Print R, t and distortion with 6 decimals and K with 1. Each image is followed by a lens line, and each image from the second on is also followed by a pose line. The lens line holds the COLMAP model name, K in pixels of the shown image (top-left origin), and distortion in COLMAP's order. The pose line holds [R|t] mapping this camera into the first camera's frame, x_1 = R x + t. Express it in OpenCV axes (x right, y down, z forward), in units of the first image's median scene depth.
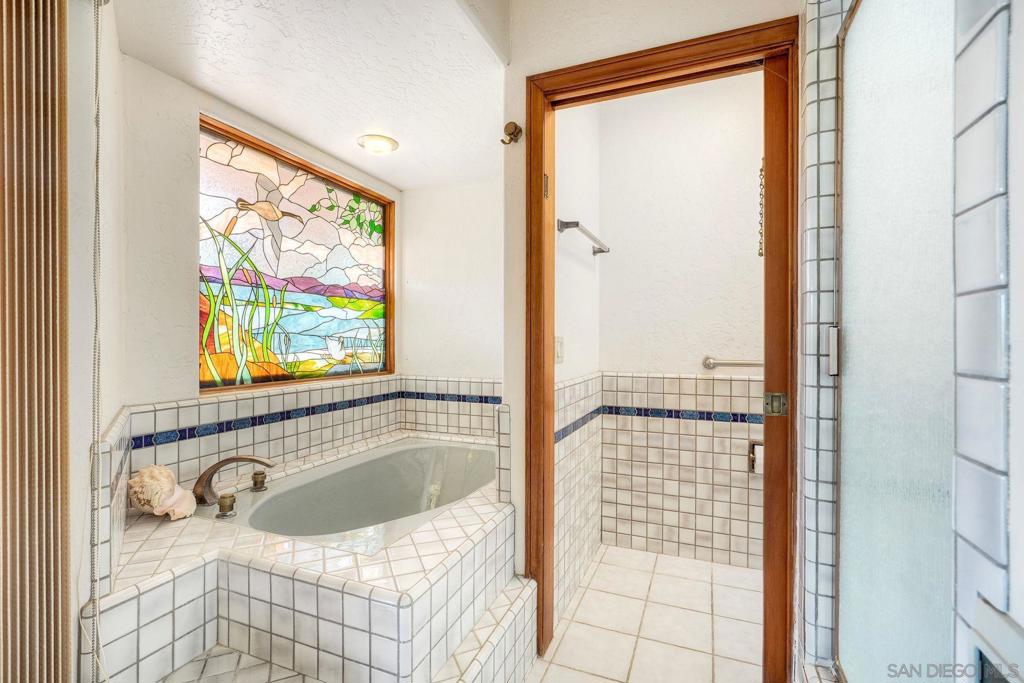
lens RADIAL K [[471.4, 0, 512.0], [0, 471.4, 341.5], [0, 0, 1]] dist [0.000286, 0.000943]
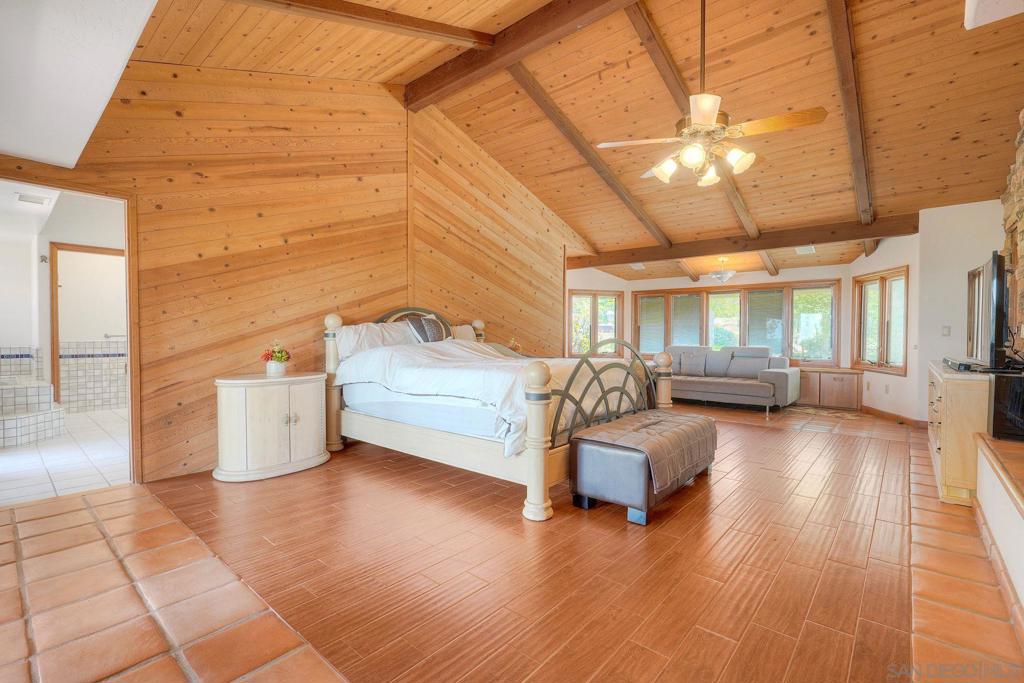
lens RADIAL K [[454.6, 0, 512.0], [0, 454.6, 341.5], [0, 0, 1]] dist [-0.000770, 0.000410]
pose [[0.315173, -0.023962, 0.948732, -1.857883], [-0.003919, 0.999640, 0.026549, 0.003027], [-0.949026, -0.012085, 0.314966, -2.831992]]
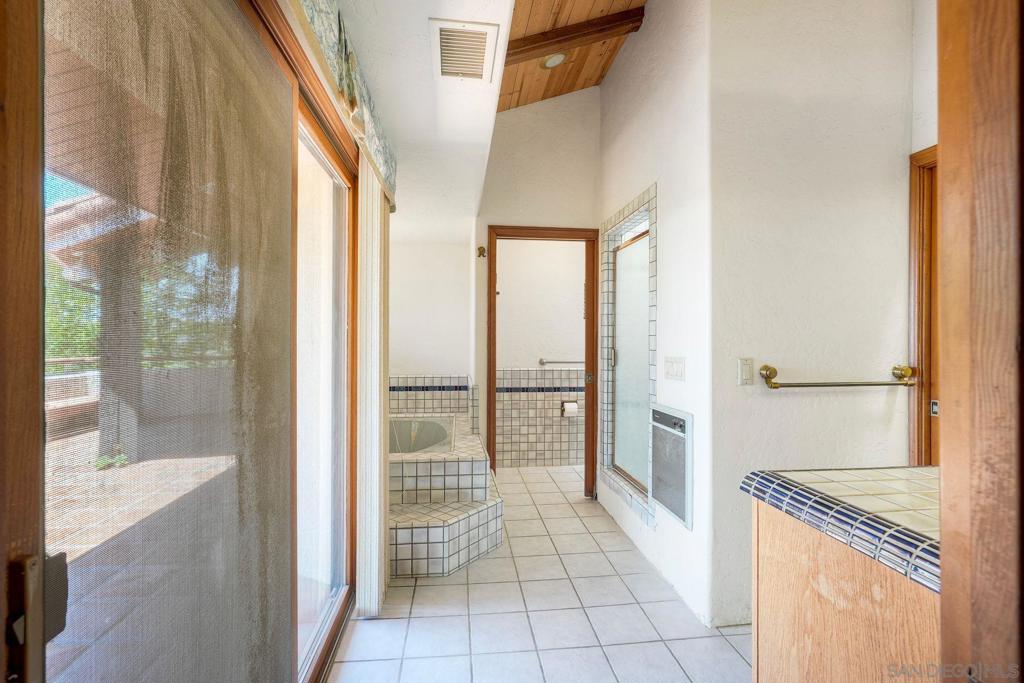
lens RADIAL K [[471.4, 0, 512.0], [0, 471.4, 341.5], [0, 0, 1]] dist [0.000286, 0.000943]
pose [[0.869953, -0.004244, 0.493116, -0.891706], [0.001197, 0.999978, 0.006495, -0.068563], [-0.493133, -0.005060, 0.869939, -0.840655]]
